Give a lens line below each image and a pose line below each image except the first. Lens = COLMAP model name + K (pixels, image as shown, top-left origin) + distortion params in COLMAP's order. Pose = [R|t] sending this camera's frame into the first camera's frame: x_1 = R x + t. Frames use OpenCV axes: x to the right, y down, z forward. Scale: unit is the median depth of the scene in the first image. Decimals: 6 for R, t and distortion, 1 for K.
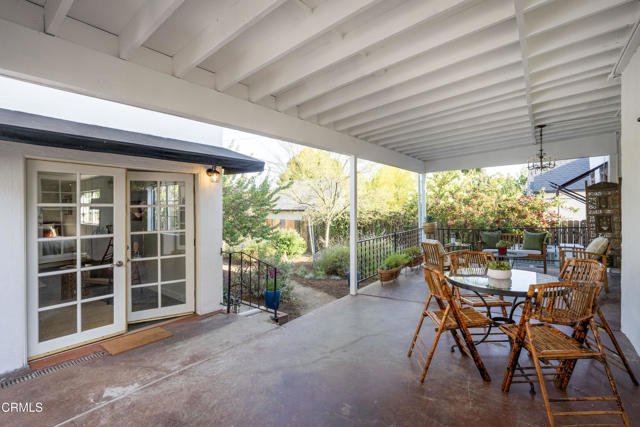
lens RADIAL K [[296.7, 0, 319.2], [0, 296.7, 211.9], [0, 0, 1]] dist [-0.001065, -0.000130]
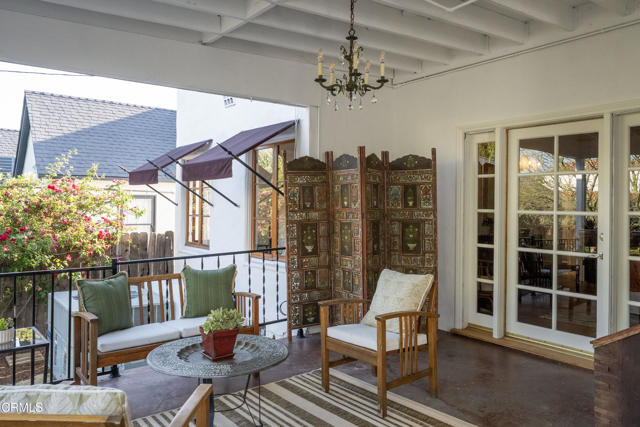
lens RADIAL K [[500.8, 0, 320.3], [0, 500.8, 210.8], [0, 0, 1]] dist [-0.008598, 0.011402]
pose [[0.271902, 0.018581, 0.962145, 0.146044], [-0.007266, 0.999825, -0.017256, 0.005315], [-0.962297, -0.002299, 0.271990, 0.737548]]
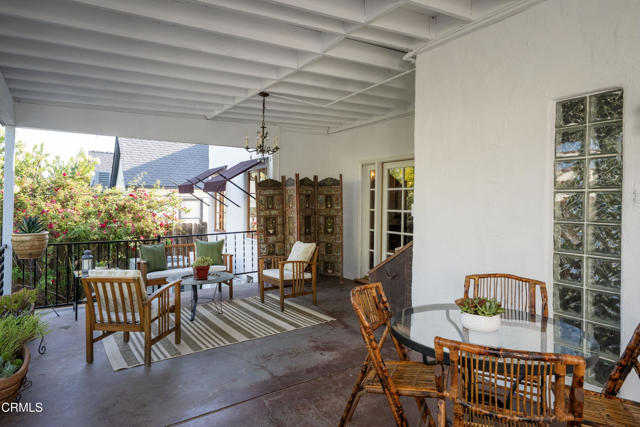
lens RADIAL K [[396.6, 0, 319.3], [0, 396.6, 214.2], [0, 0, 1]] dist [0.002208, -0.000889]
pose [[0.337486, 0.004697, 0.941319, -0.100024], [-0.008412, 0.999963, -0.001973, 0.004652], [-0.941293, -0.007252, 0.337513, 0.457394]]
